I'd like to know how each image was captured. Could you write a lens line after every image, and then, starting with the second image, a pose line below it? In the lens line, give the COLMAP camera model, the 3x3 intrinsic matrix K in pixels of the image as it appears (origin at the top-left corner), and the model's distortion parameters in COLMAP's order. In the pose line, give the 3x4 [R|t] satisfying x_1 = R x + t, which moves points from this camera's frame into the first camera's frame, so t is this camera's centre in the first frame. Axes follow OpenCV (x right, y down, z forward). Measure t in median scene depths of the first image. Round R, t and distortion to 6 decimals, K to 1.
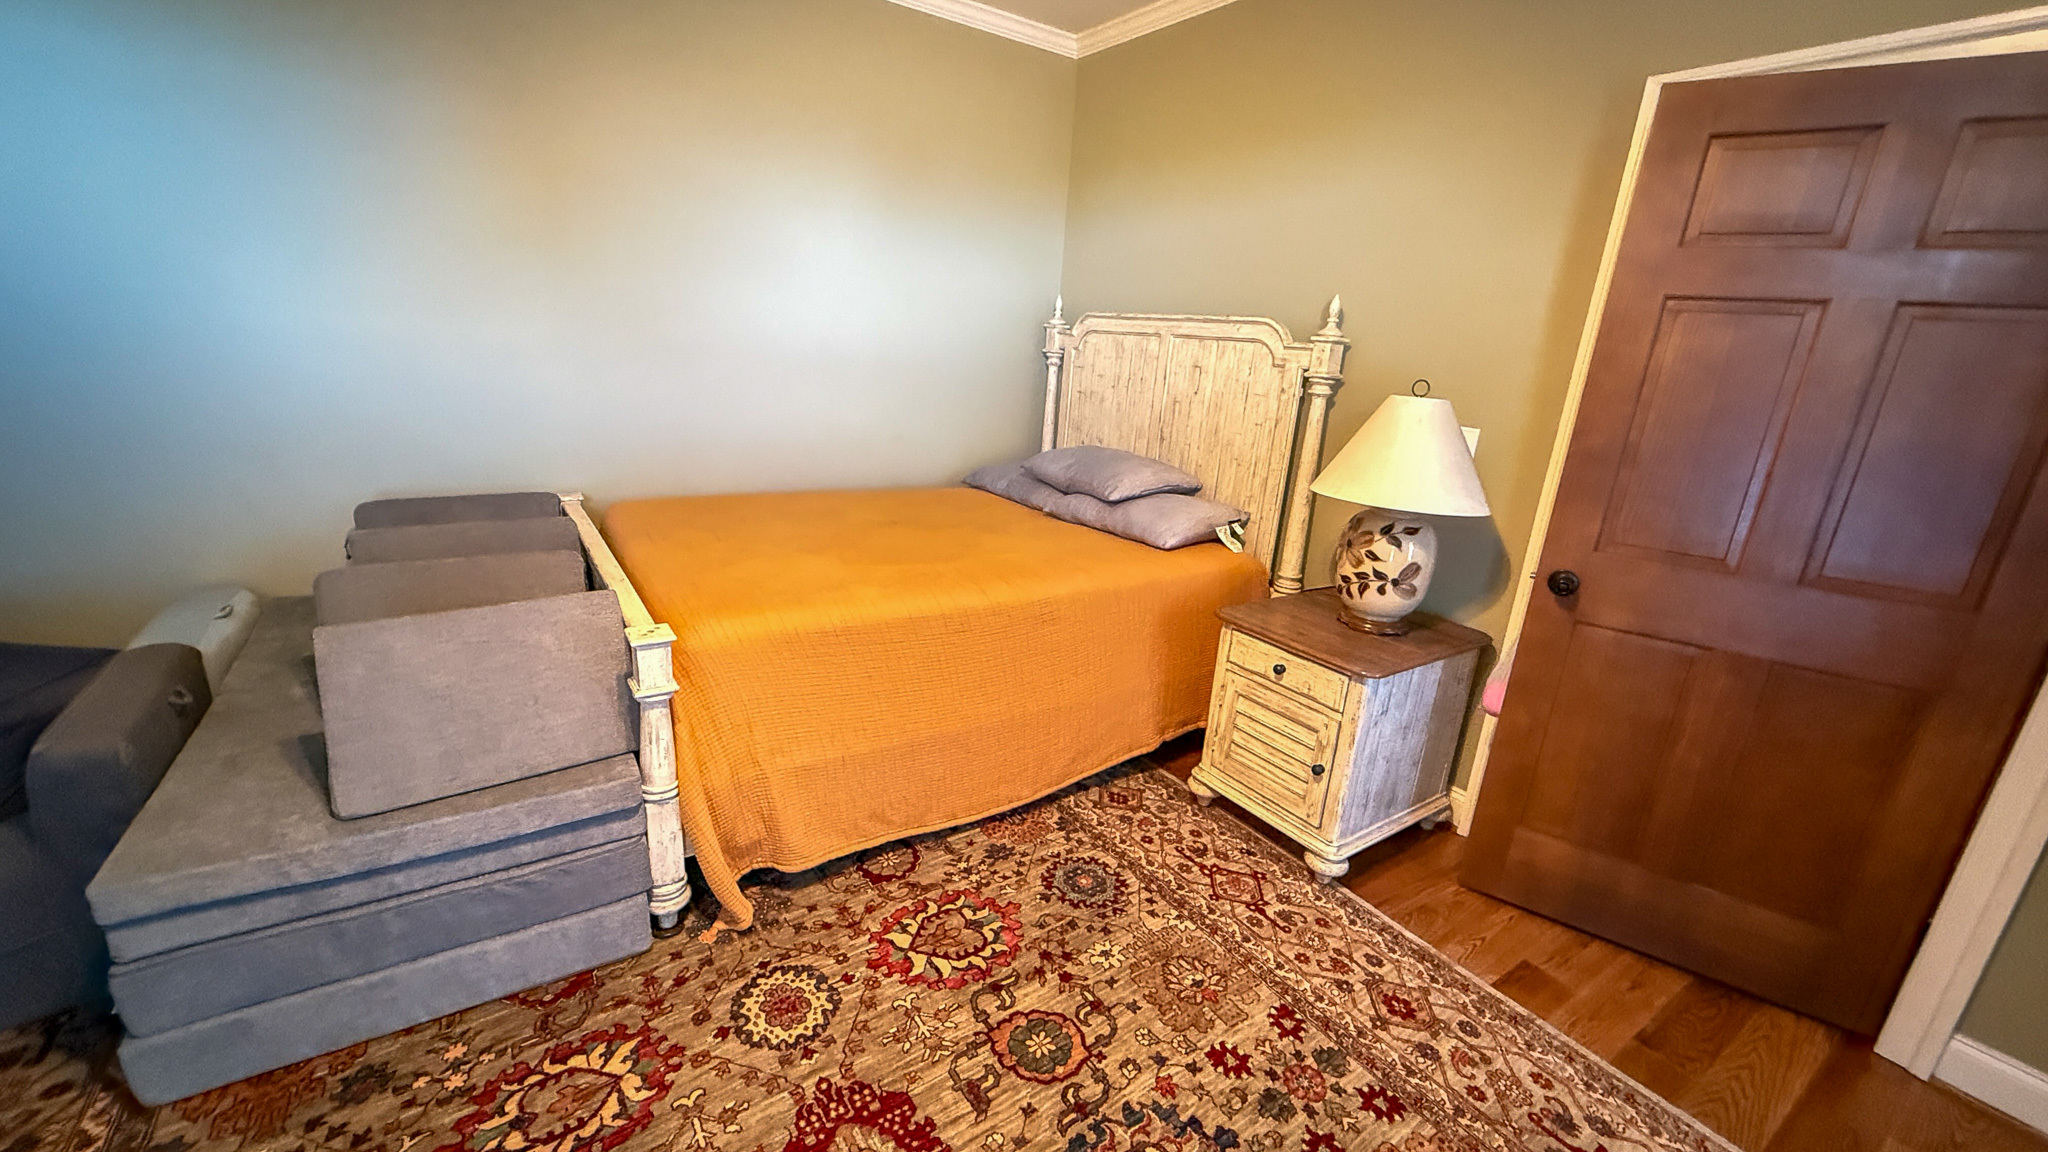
lens RADIAL K [[813.2, 0, 1019.4], [0, 813.2, 575.4], [0, 0, 1]] dist [0.002490, -0.000172]
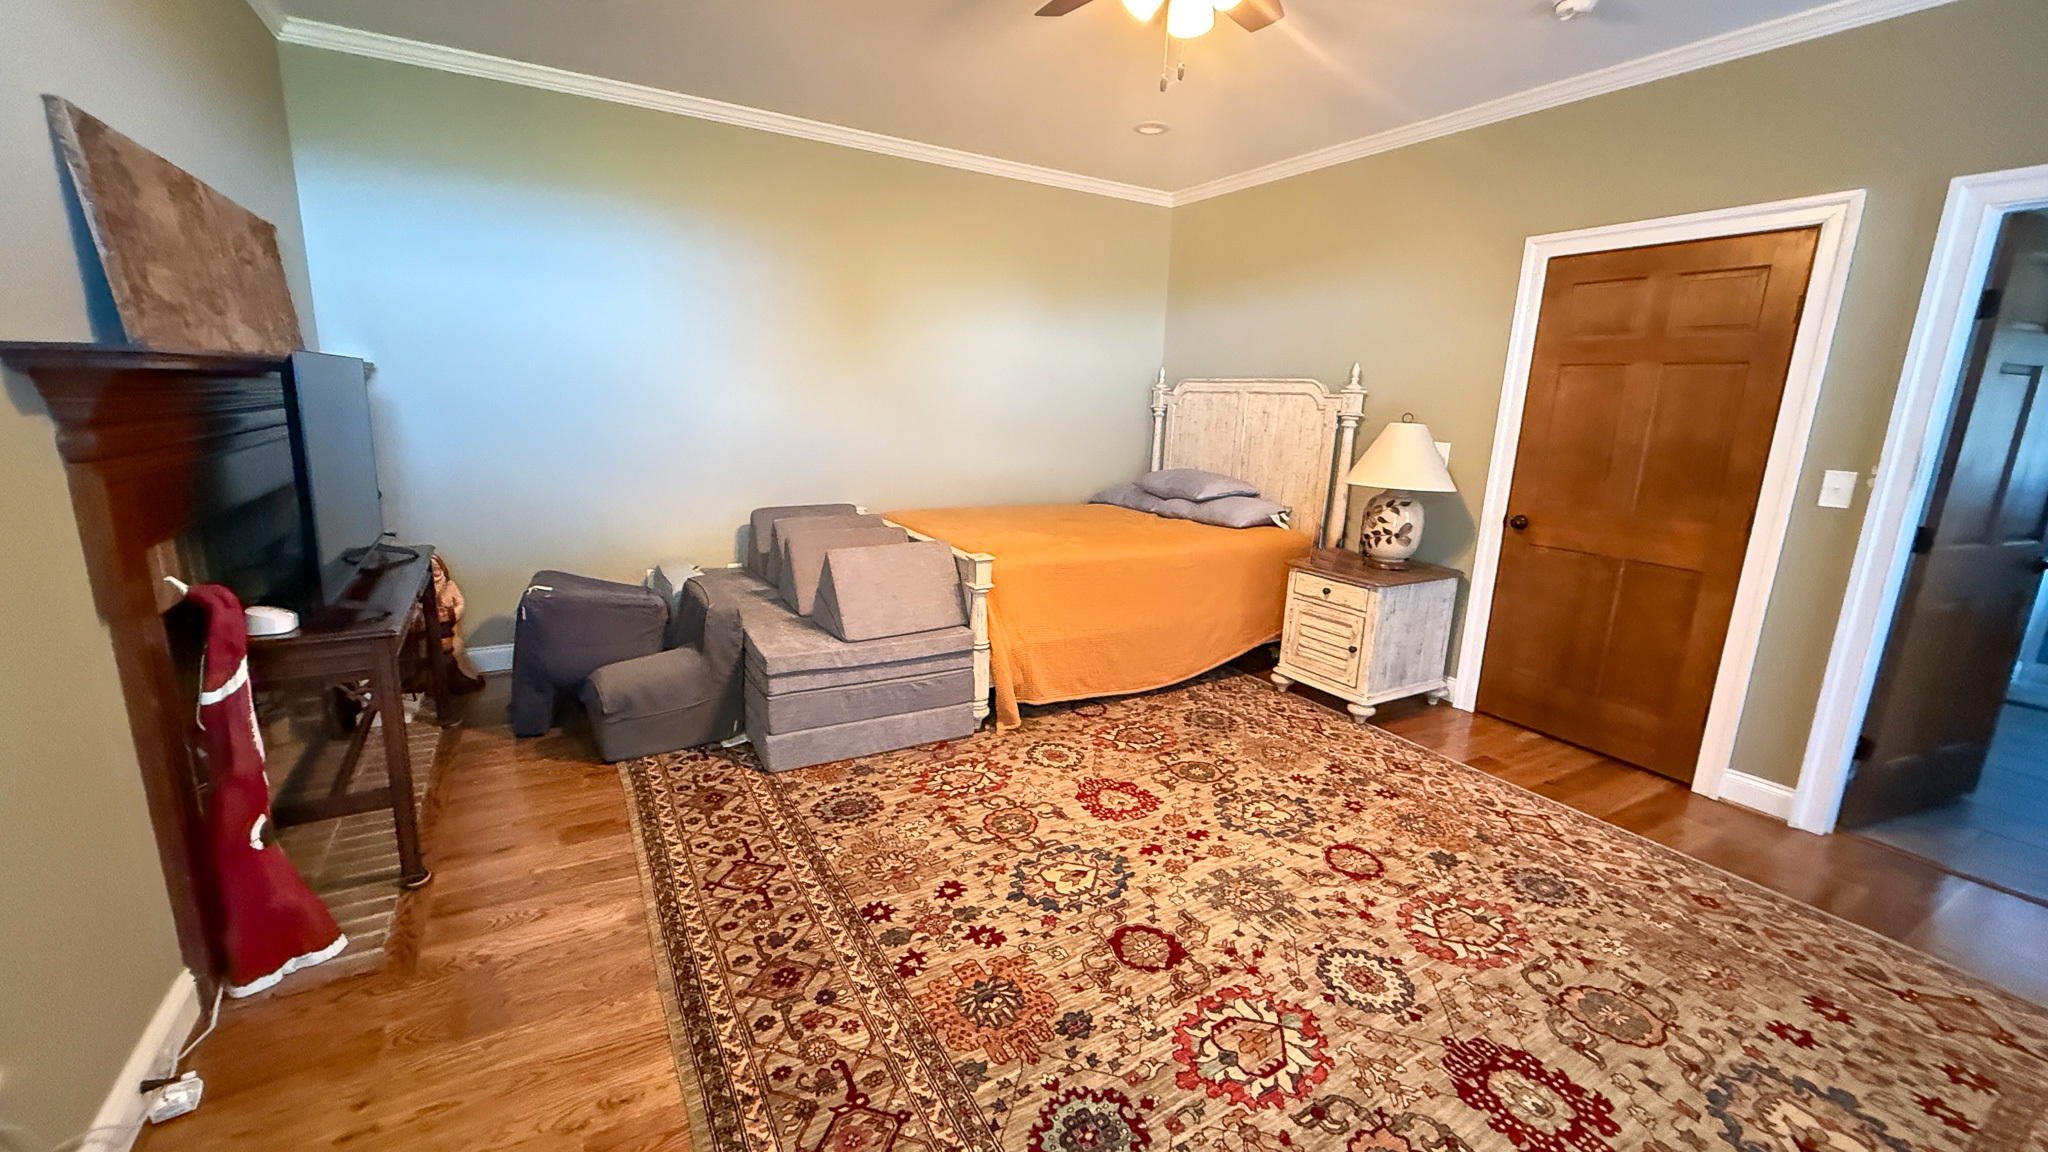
lens RADIAL K [[813.2, 0, 1018.8], [0, 813.2, 574.9], [0, 0, 1]] dist [0.002490, -0.000172]
pose [[0.997085, -0.018636, -0.073989, -0.179048], [0.013029, 0.997057, -0.075544, 0.205060], [0.075179, 0.074360, 0.994394, -0.688512]]
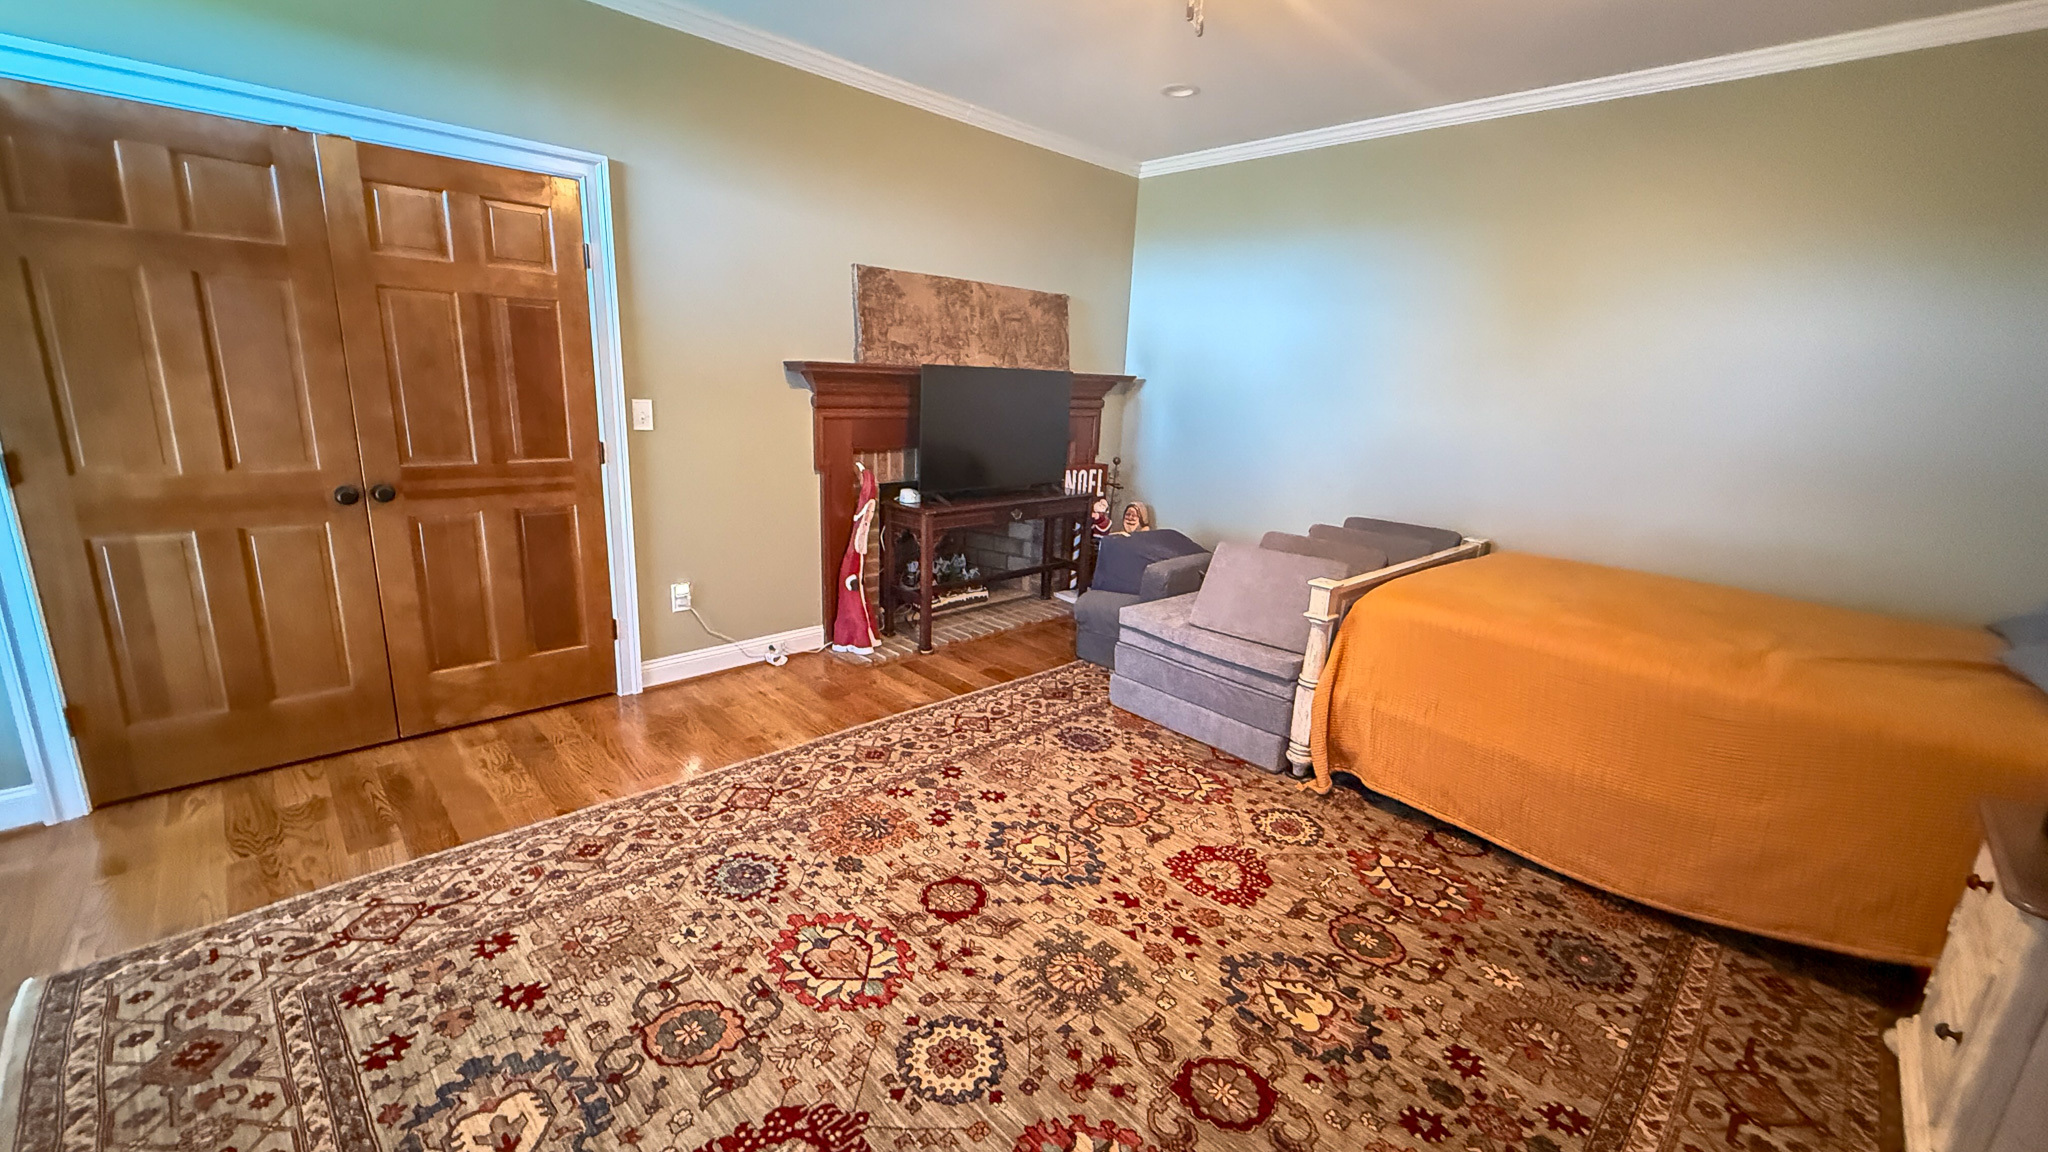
lens RADIAL K [[813.2, 0, 1013.7], [0, 813.2, 576.2], [0, 0, 1]] dist [0.002490, -0.000172]
pose [[0.170617, 0.180007, -0.968756, 0.814486], [-0.312930, 0.942171, 0.119954, 0.047702], [0.934326, 0.282686, 0.217079, 0.039552]]
